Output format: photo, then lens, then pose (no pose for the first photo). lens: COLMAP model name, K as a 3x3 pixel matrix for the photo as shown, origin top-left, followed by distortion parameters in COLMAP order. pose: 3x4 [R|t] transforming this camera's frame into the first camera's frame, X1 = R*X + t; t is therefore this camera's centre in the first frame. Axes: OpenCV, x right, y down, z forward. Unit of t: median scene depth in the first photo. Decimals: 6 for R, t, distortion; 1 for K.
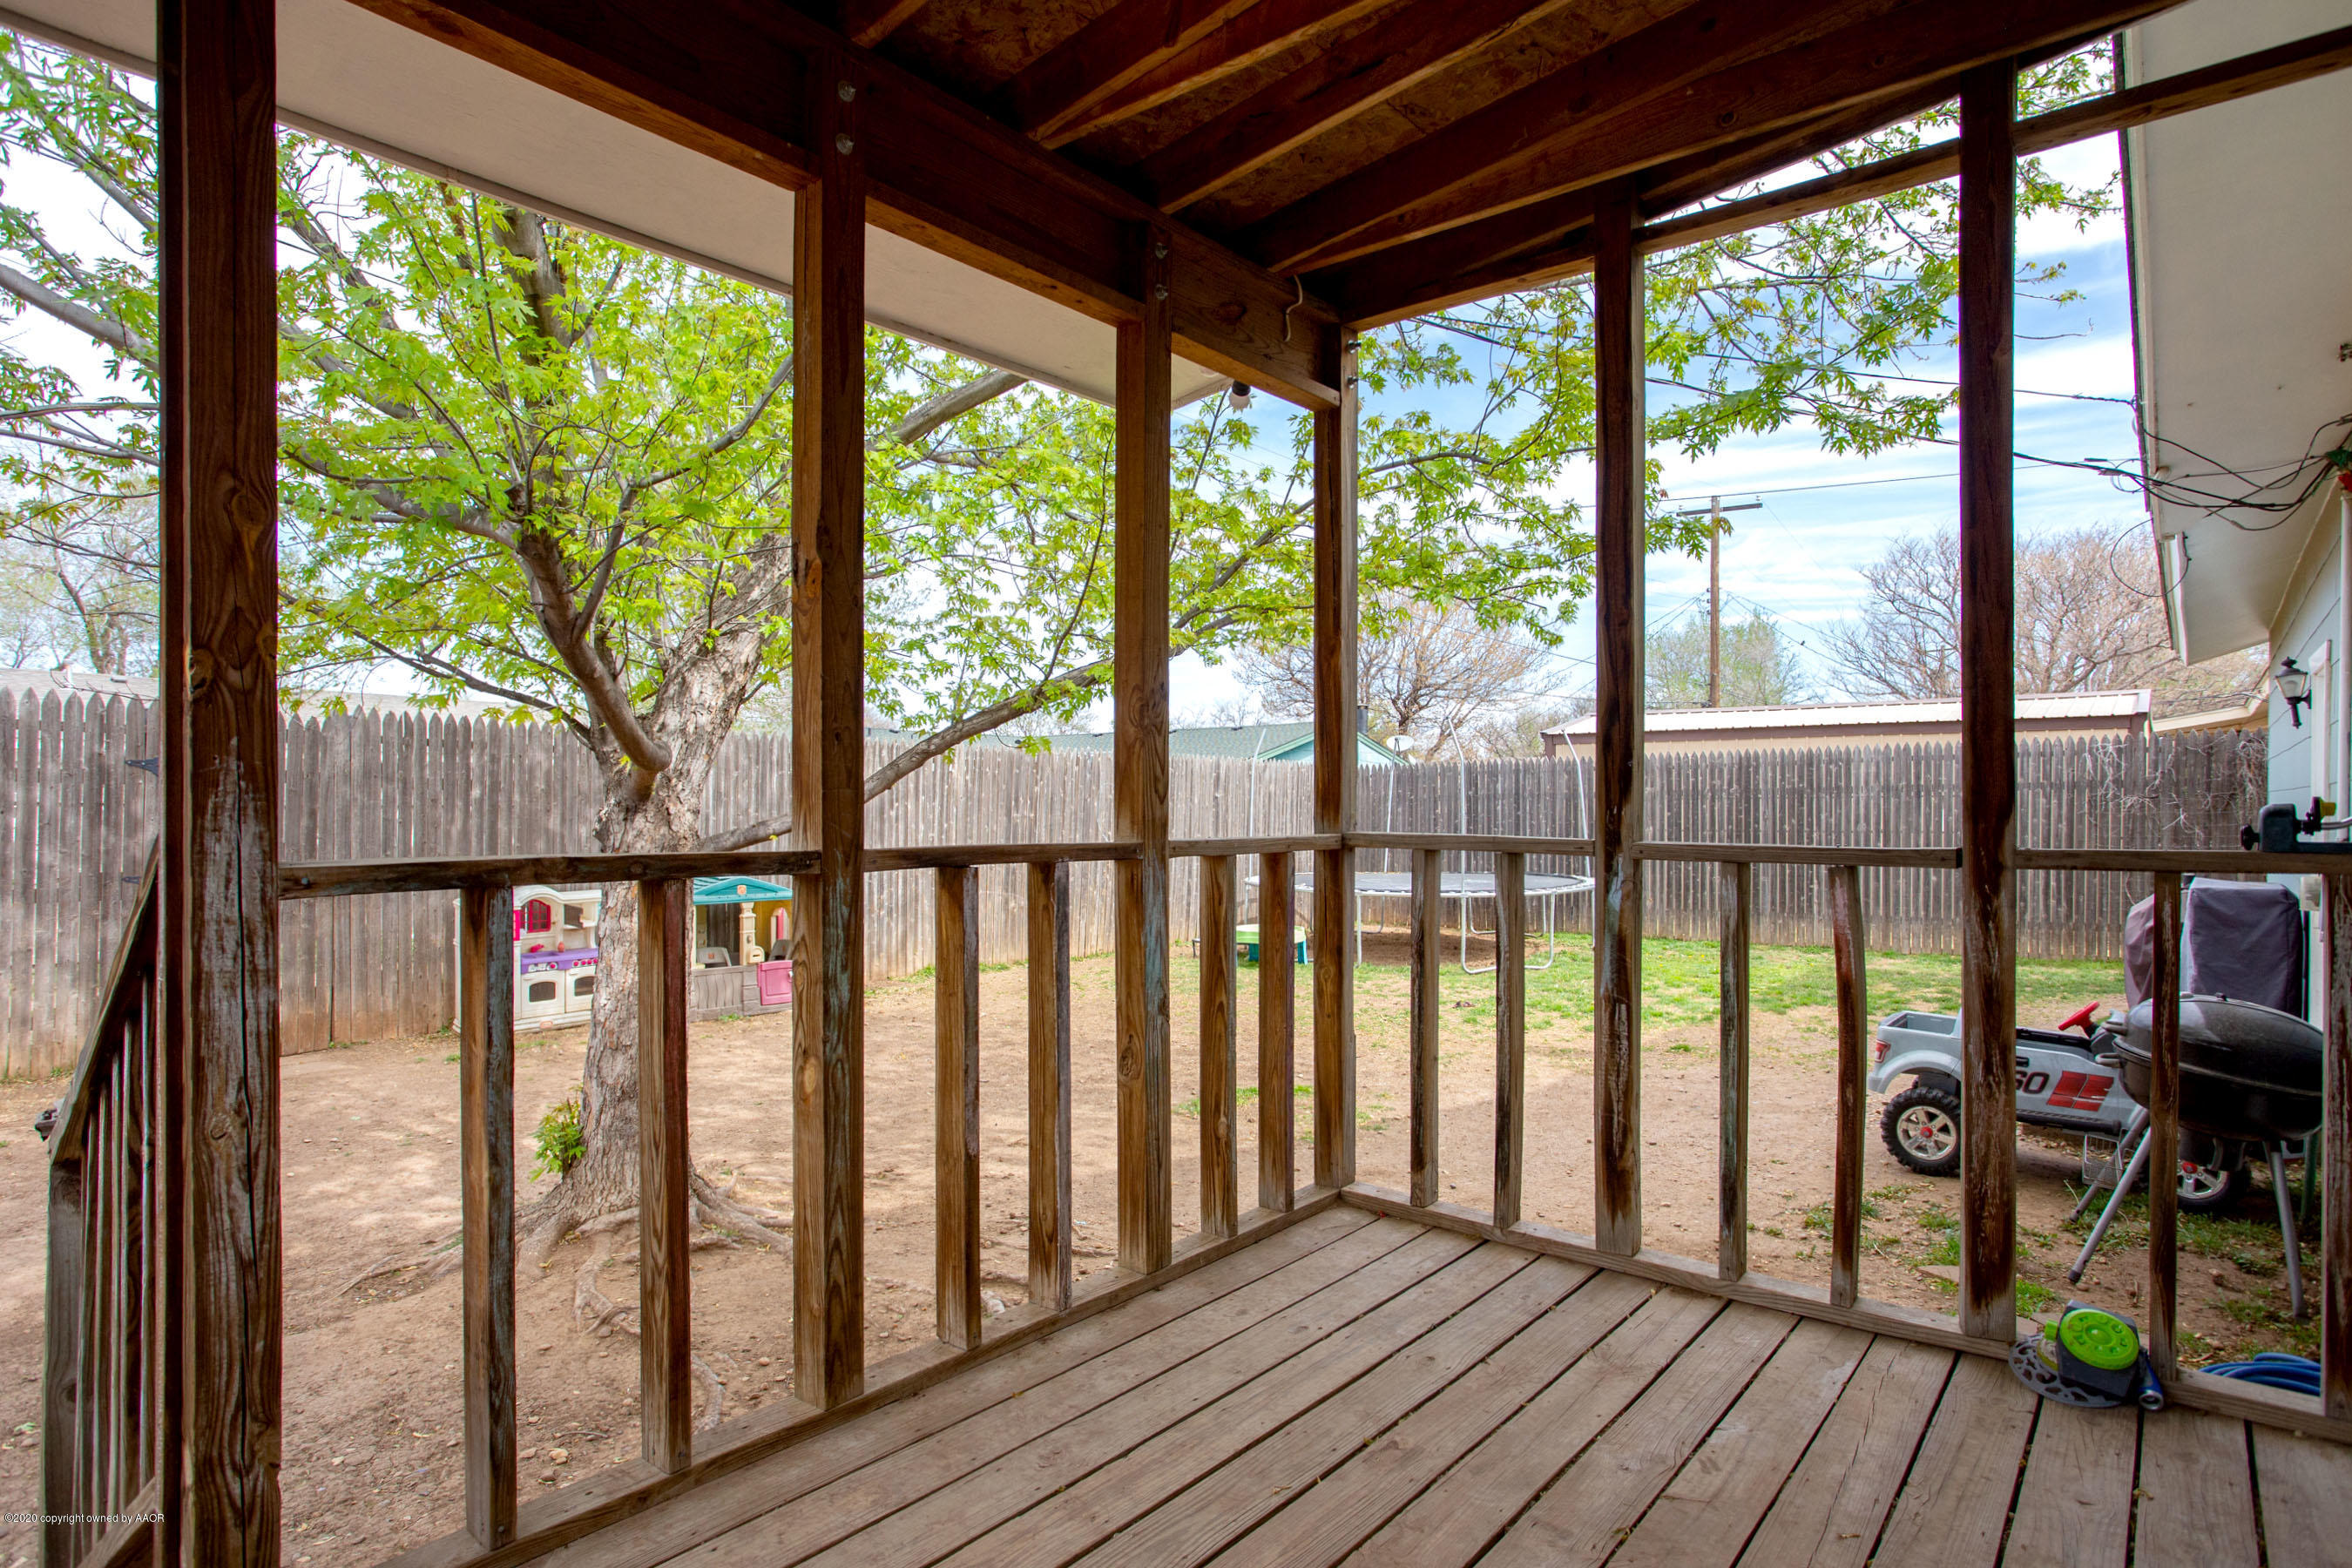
lens RADIAL K [[1238.3, 0, 1226.1], [0, 1238.3, 768.8], [0, 0, 1]] dist [-0.069285, 0.034461]
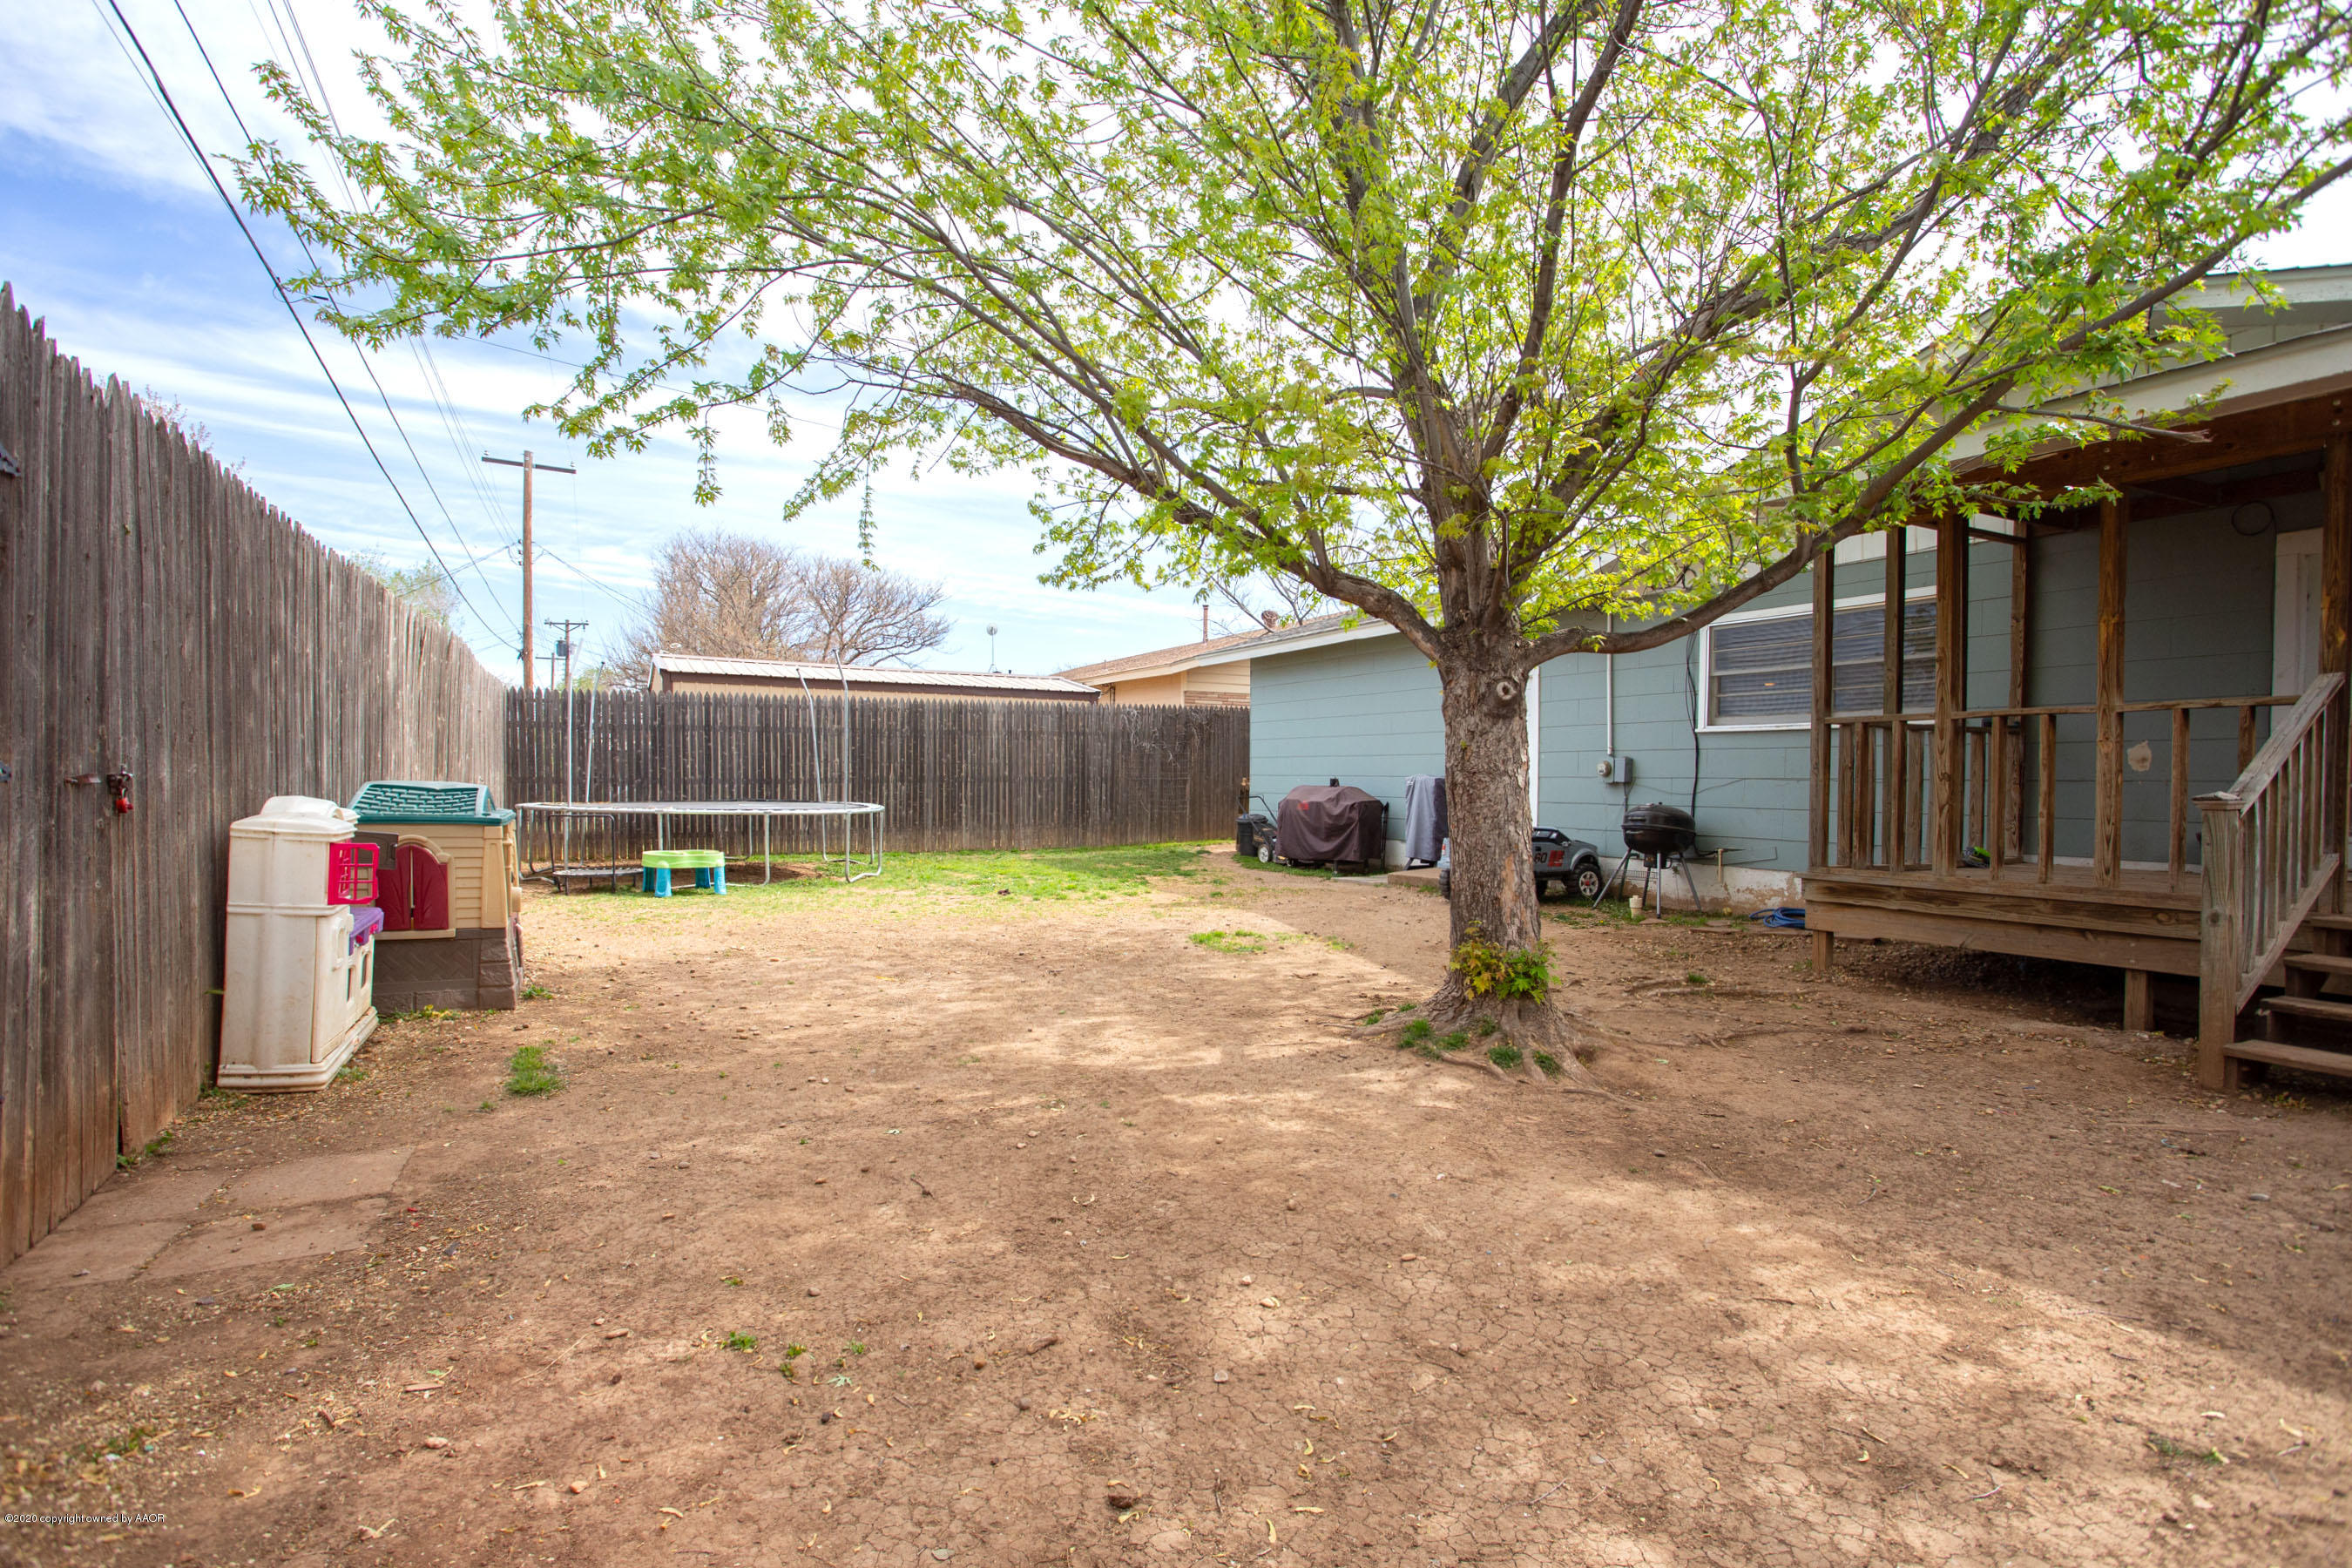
lens RADIAL K [[1131.2, 0, 1229.5], [0, 1131.2, 775.7], [0, 0, 1]] dist [0.000275, 0.000447]
pose [[0.382162, 0.005501, 0.924079, -1.150703], [-0.037712, 0.999242, 0.009648, 0.090947], [-0.923326, -0.038536, 0.382080, 0.604166]]
